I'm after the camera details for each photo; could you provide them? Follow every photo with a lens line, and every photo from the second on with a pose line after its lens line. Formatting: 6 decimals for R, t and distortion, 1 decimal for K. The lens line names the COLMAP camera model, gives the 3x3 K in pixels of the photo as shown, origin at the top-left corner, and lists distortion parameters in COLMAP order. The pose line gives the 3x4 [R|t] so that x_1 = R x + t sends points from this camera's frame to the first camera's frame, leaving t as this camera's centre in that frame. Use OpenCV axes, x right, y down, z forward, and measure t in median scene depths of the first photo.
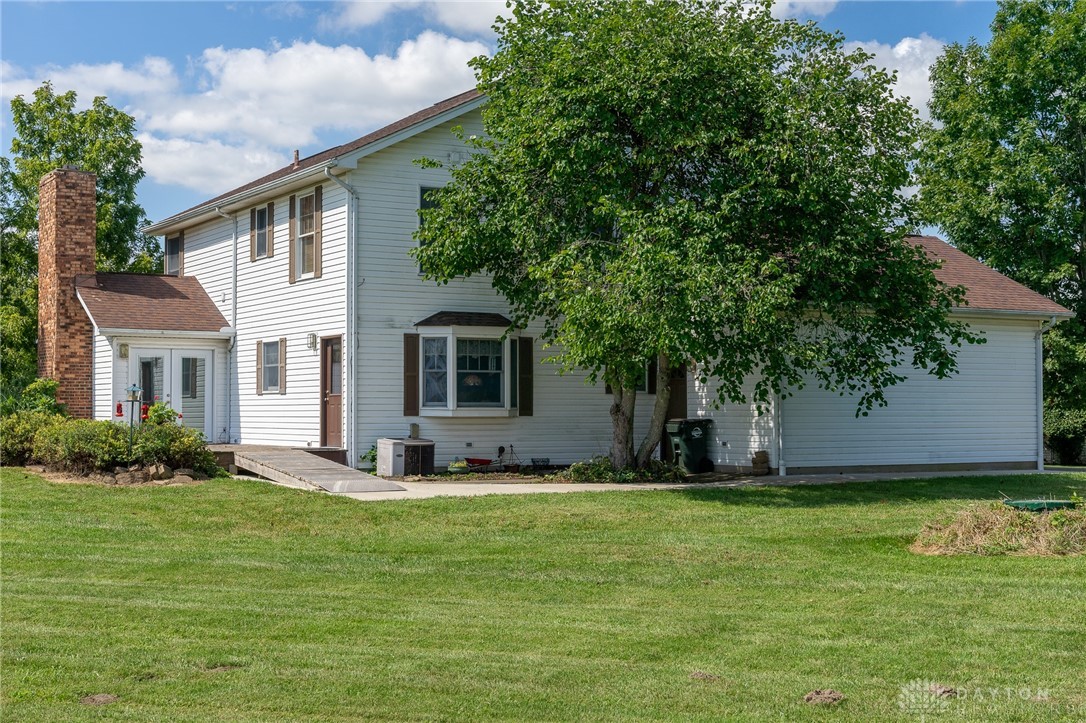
lens RADIAL K [[1516.0, 0, 542.2], [0, 1516.0, 377.4], [0, 0, 1]] dist [-0.004763, 0.051942]
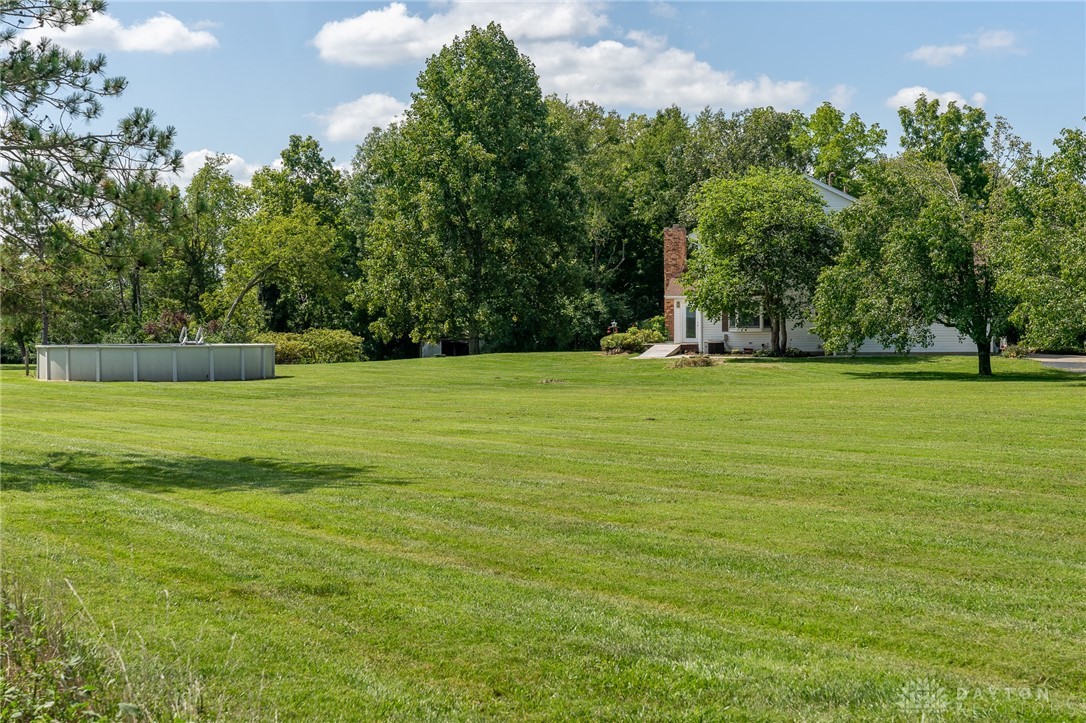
lens RADIAL K [[2011.3, 0, 543.0], [0, 2011.3, 361.5], [0, 0, 1]] dist [0.001591, -0.009604]
pose [[0.699013, 0.008089, -0.715063, 2.045630], [0.023743, 0.999122, 0.034512, -0.046784], [0.714715, -0.041102, 0.698207, -1.534395]]
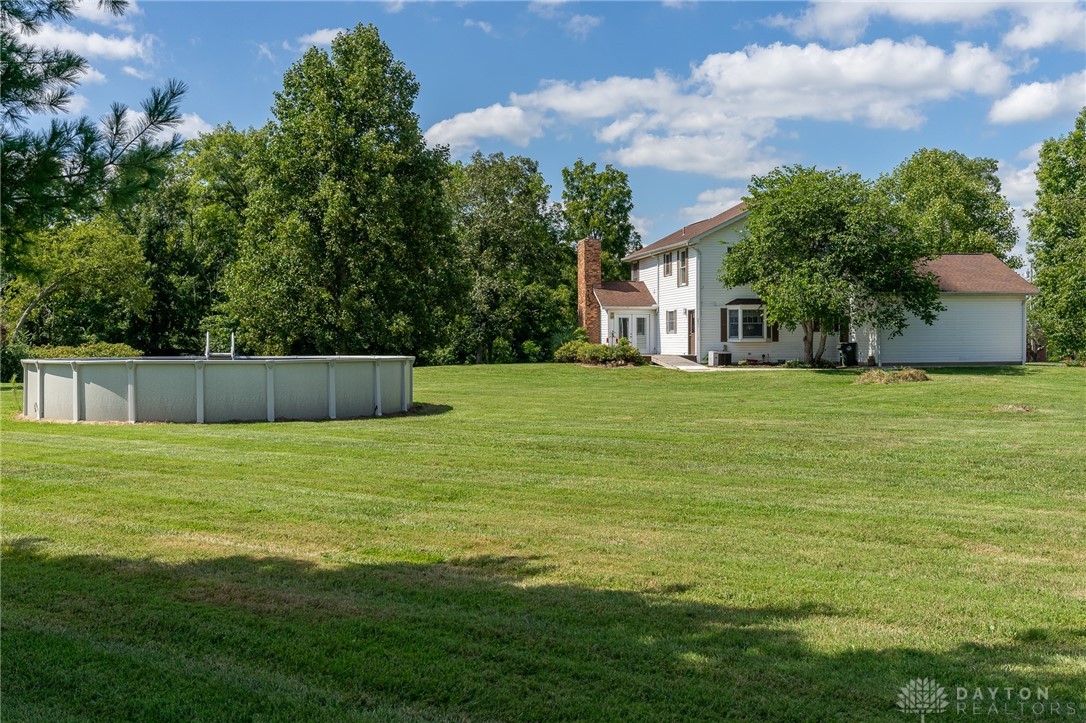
lens RADIAL K [[1154.4, 0, 543.0], [0, 1154.4, 361.5], [0, 0, 1]] dist [0.010369, 0.003681]
pose [[0.939196, -0.000087, -0.343383, 0.267549], [0.013898, 0.999190, 0.037760, -0.016678], [0.343101, -0.040236, 0.938436, -0.813004]]
